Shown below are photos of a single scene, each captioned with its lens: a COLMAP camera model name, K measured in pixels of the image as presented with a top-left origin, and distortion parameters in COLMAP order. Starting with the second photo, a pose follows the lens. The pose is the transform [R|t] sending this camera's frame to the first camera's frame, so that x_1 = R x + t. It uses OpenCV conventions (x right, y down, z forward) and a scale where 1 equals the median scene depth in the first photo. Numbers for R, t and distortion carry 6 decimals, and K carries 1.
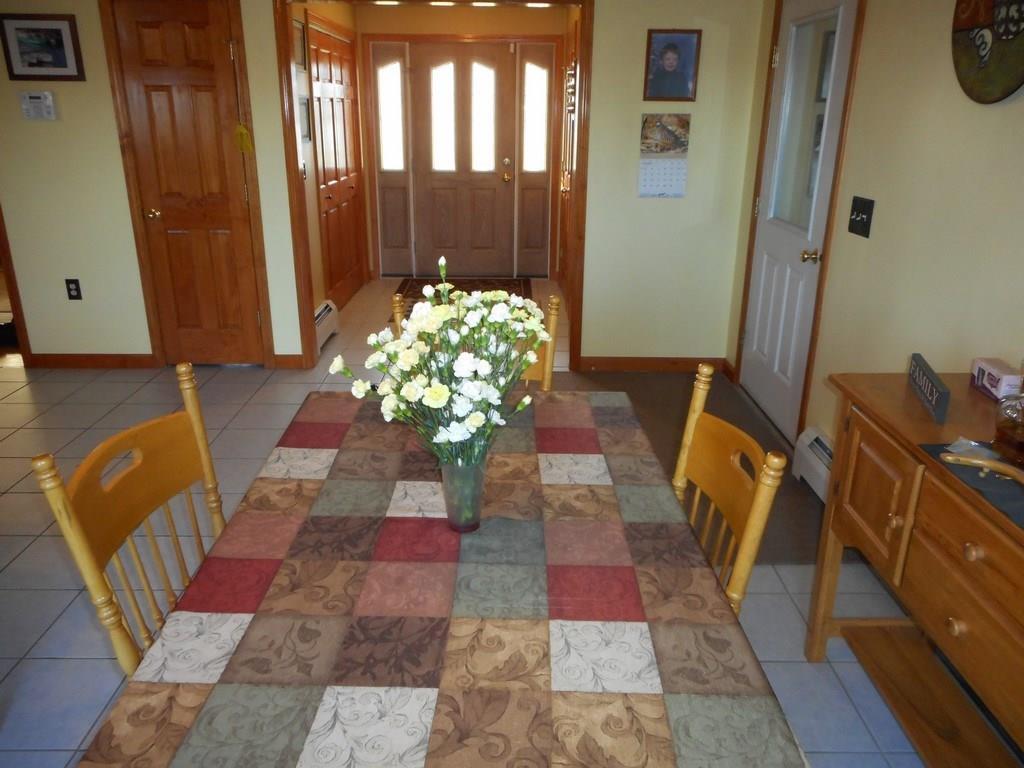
lens RADIAL K [[775.0, 0, 508.9], [0, 775.0, 383.3], [0, 0, 1]] dist [-0.002697, 0.001584]
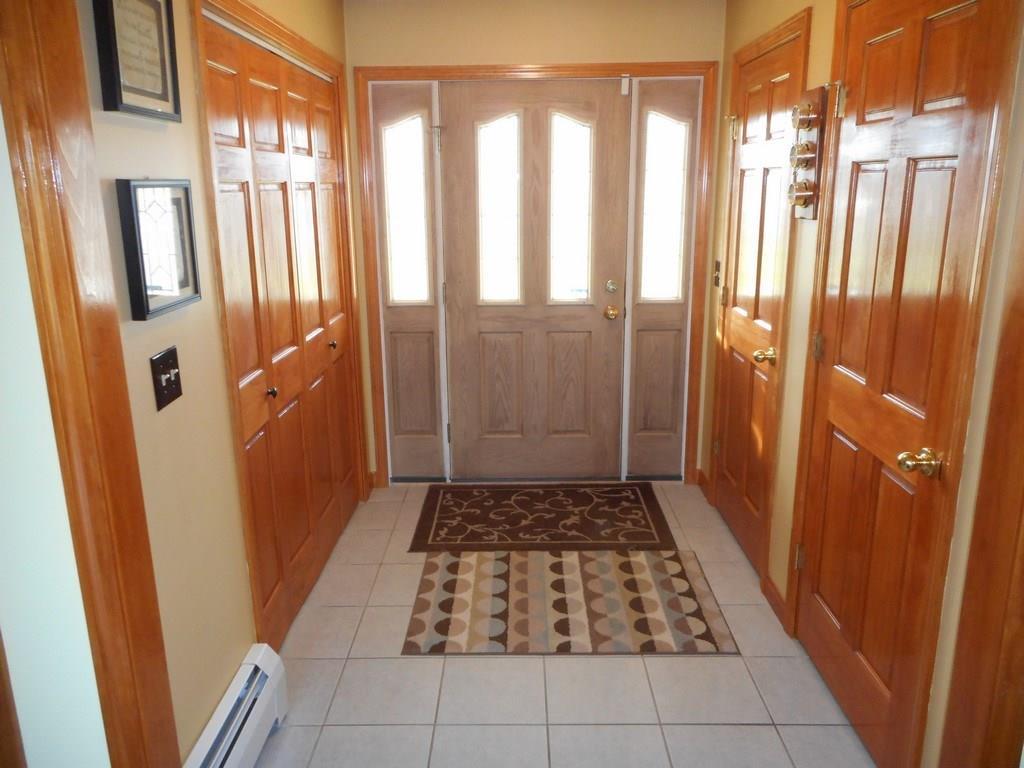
lens RADIAL K [[775.0, 0, 514.0], [0, 775.0, 382.6], [0, 0, 1]] dist [-0.002697, 0.001584]
pose [[0.999811, -0.014822, -0.012603, -0.067889], [0.013769, 0.996710, -0.079877, -0.171635], [0.013746, 0.079688, 0.996725, 0.445549]]
